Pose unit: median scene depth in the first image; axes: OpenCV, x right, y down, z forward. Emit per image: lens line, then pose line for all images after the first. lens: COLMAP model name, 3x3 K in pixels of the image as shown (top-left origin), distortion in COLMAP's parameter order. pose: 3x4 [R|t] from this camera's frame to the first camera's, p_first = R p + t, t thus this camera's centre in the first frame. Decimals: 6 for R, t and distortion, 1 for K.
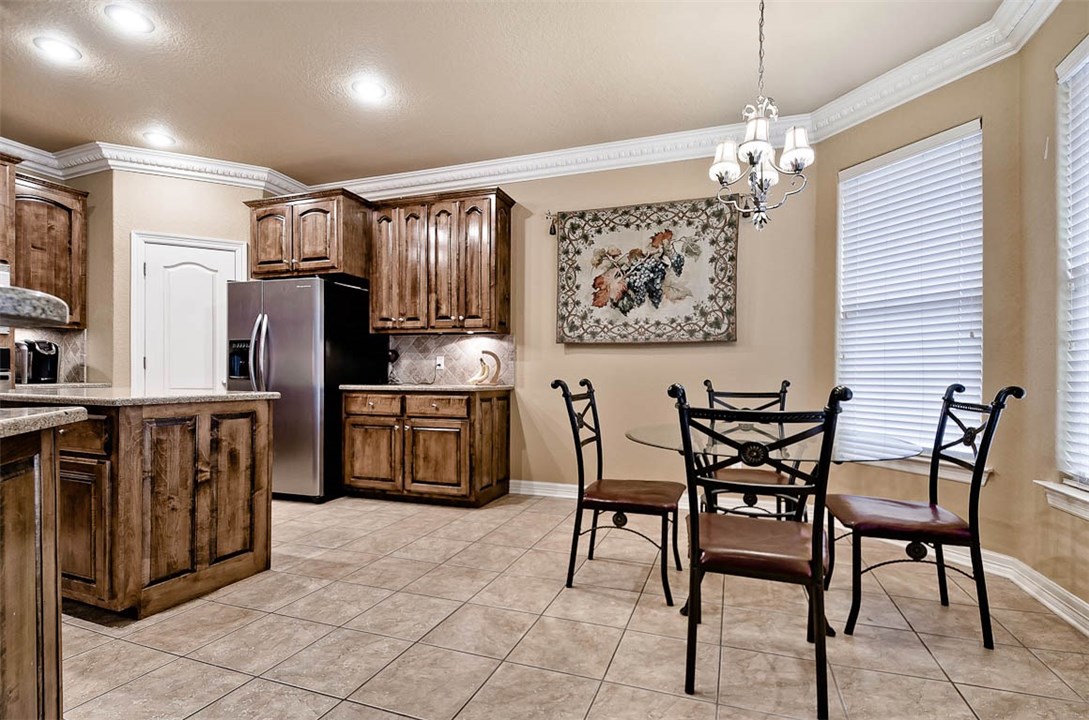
lens RADIAL K [[505.6, 0, 543.4], [0, 505.6, 374.8], [0, 0, 1]] dist [0.042546, -0.027132]
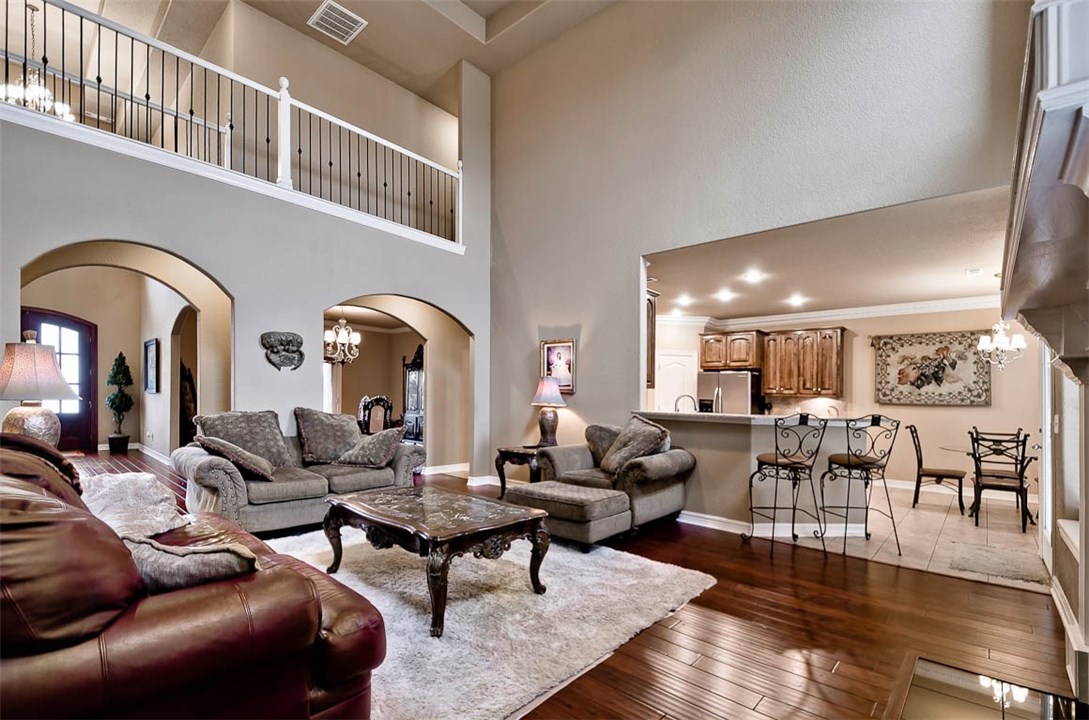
lens RADIAL K [[480.7, 0, 548.2], [0, 480.7, 390.9], [0, 0, 1]] dist [-0.007552, -0.000550]
pose [[0.932953, 0.003939, -0.359977, -0.490355], [-0.010335, 0.999821, -0.015845, -0.067414], [0.359851, 0.018503, 0.932826, -1.183510]]
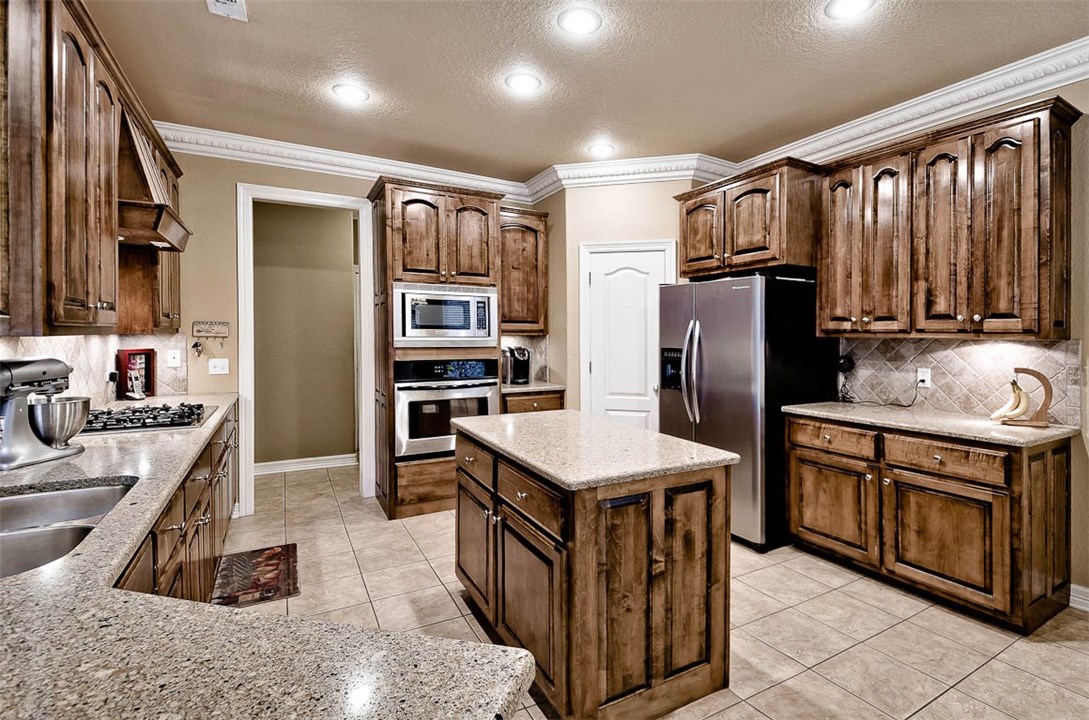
lens RADIAL K [[501.1, 0, 585.2], [0, 501.1, 342.7], [0, 0, 1]] dist [-0.001759, -0.000422]
pose [[0.791774, 0.002061, -0.610811, -0.171328], [0.006403, 0.999911, 0.011675, -0.092519], [0.610781, -0.013155, 0.791690, 0.200070]]
